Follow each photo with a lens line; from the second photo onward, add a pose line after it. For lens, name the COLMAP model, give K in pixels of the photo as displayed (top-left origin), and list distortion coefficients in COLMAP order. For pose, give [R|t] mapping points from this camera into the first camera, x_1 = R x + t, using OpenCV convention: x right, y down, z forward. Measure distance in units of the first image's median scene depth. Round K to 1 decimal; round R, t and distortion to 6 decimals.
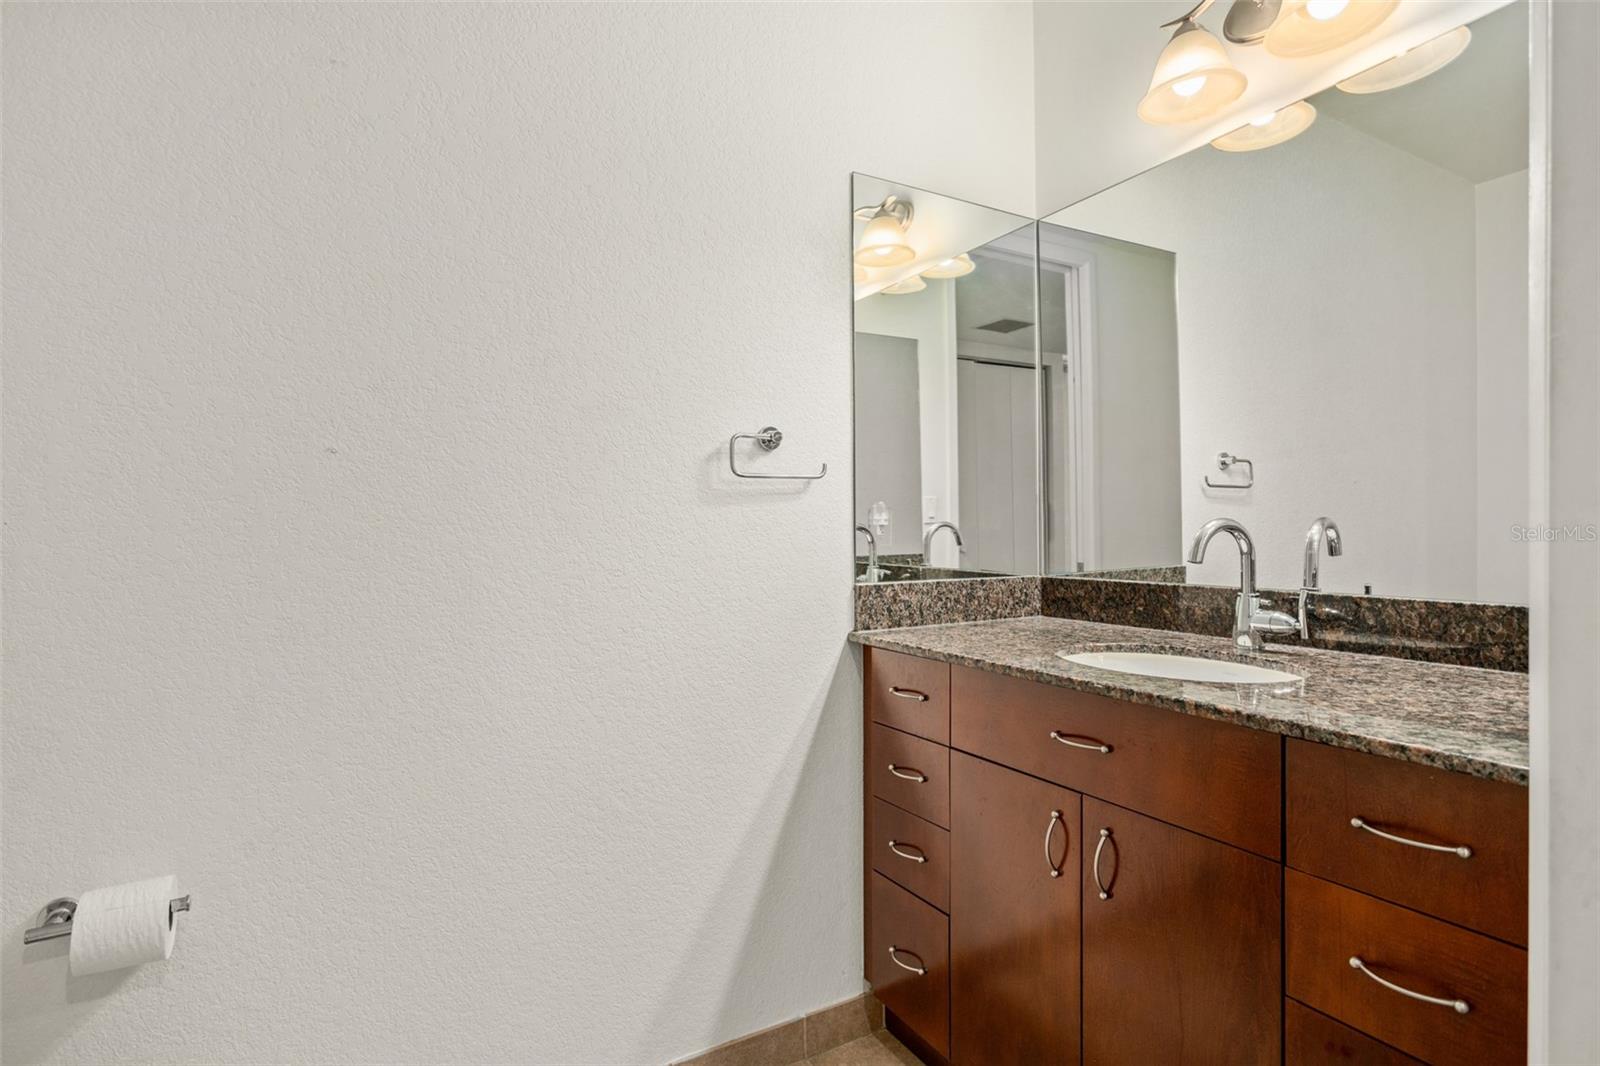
lens RADIAL K [[770.9, 0, 794.5], [0, 770.9, 523.1], [0, 0, 1]] dist [-0.039968, 0.022680]
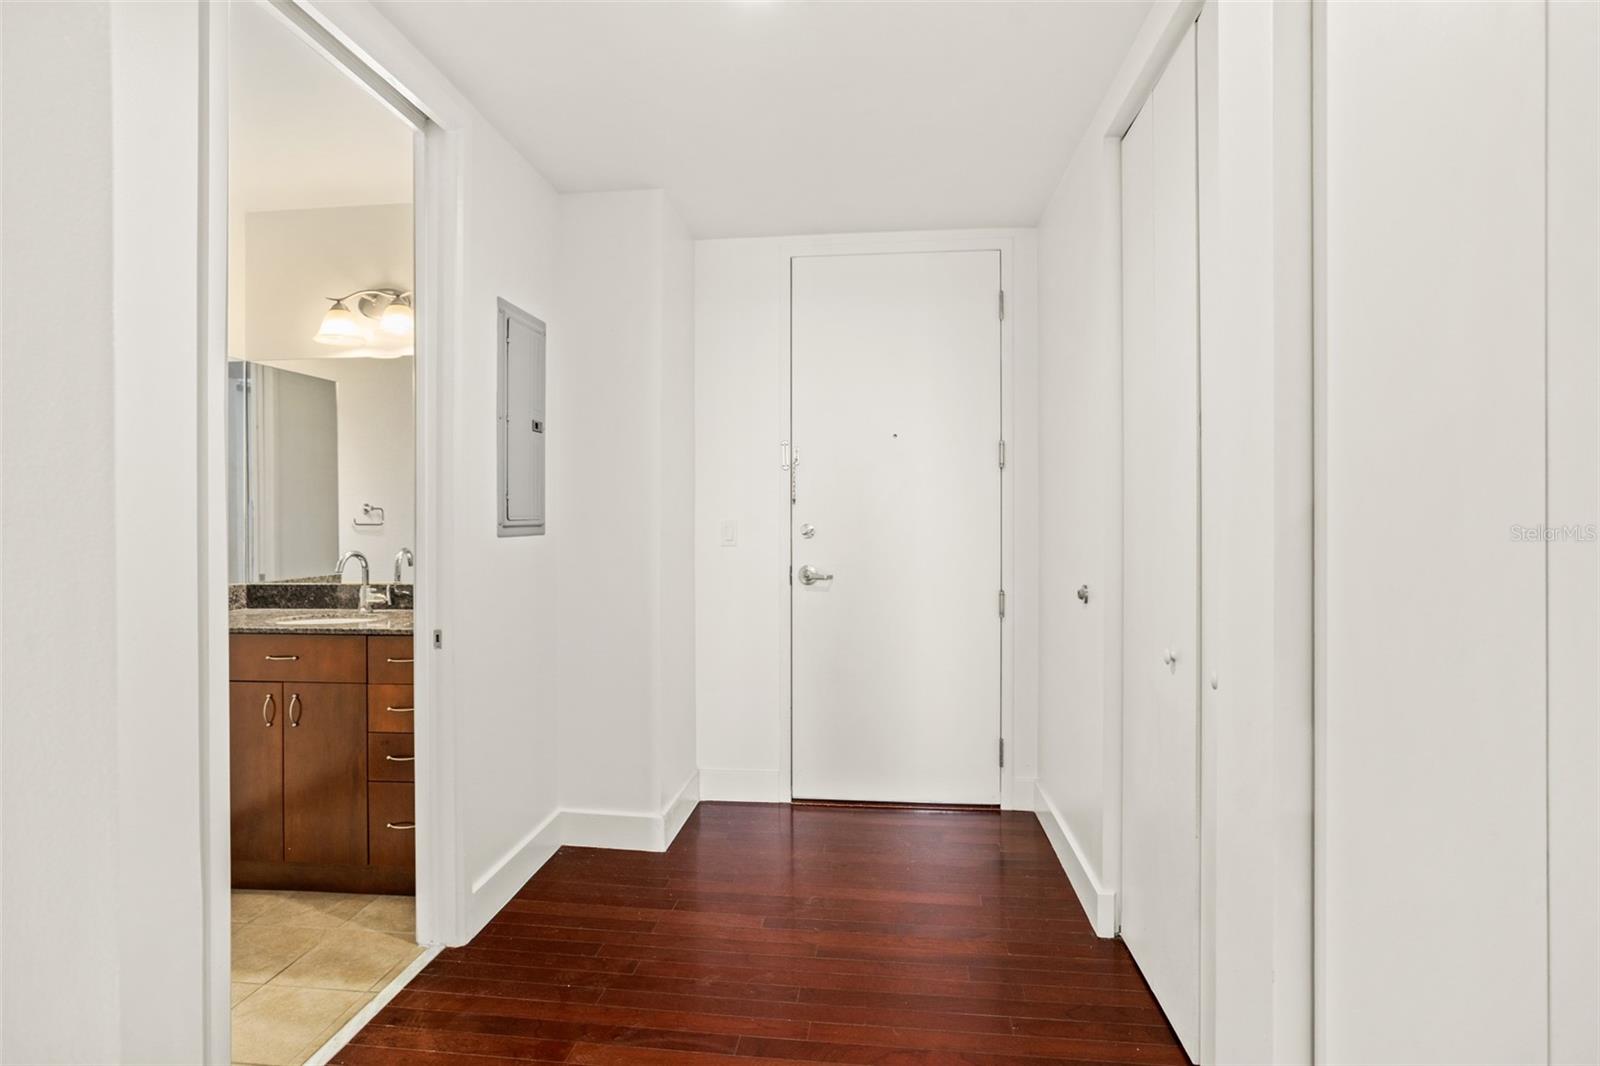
lens RADIAL K [[881.3, 0, 797.7], [0, 881.3, 526.2], [0, 0, 1]] dist [-0.004058, -0.000540]
pose [[0.600206, 0.002718, 0.799841, -0.526620], [-0.004950, 0.999988, 0.000317, -0.065812], [-0.799830, -0.004150, 0.600212, -1.174477]]
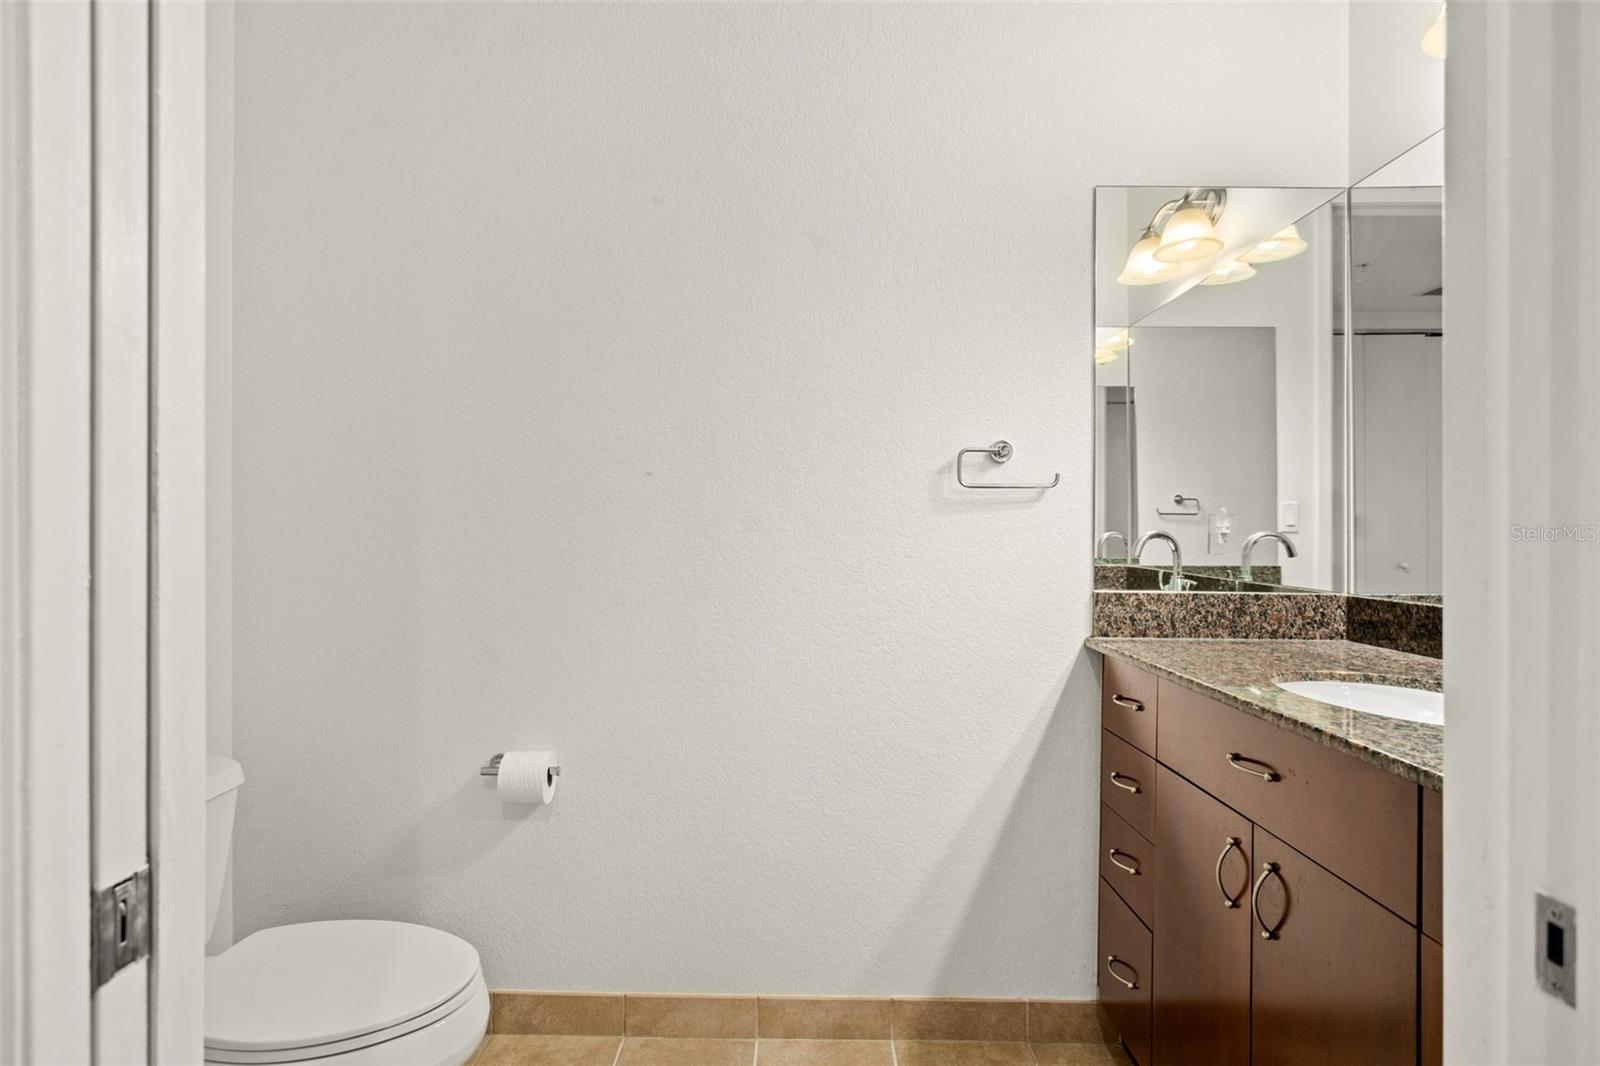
lens RADIAL K [[772.4, 0, 826.6], [0, 772.4, 518.6], [0, 0, 1]] dist [-0.029857, 0.022323]
pose [[0.872187, 0.008895, -0.489092, 0.267158], [-0.013879, 0.999882, -0.006565, -0.004536], [0.488976, 0.012514, 0.872207, -0.059347]]
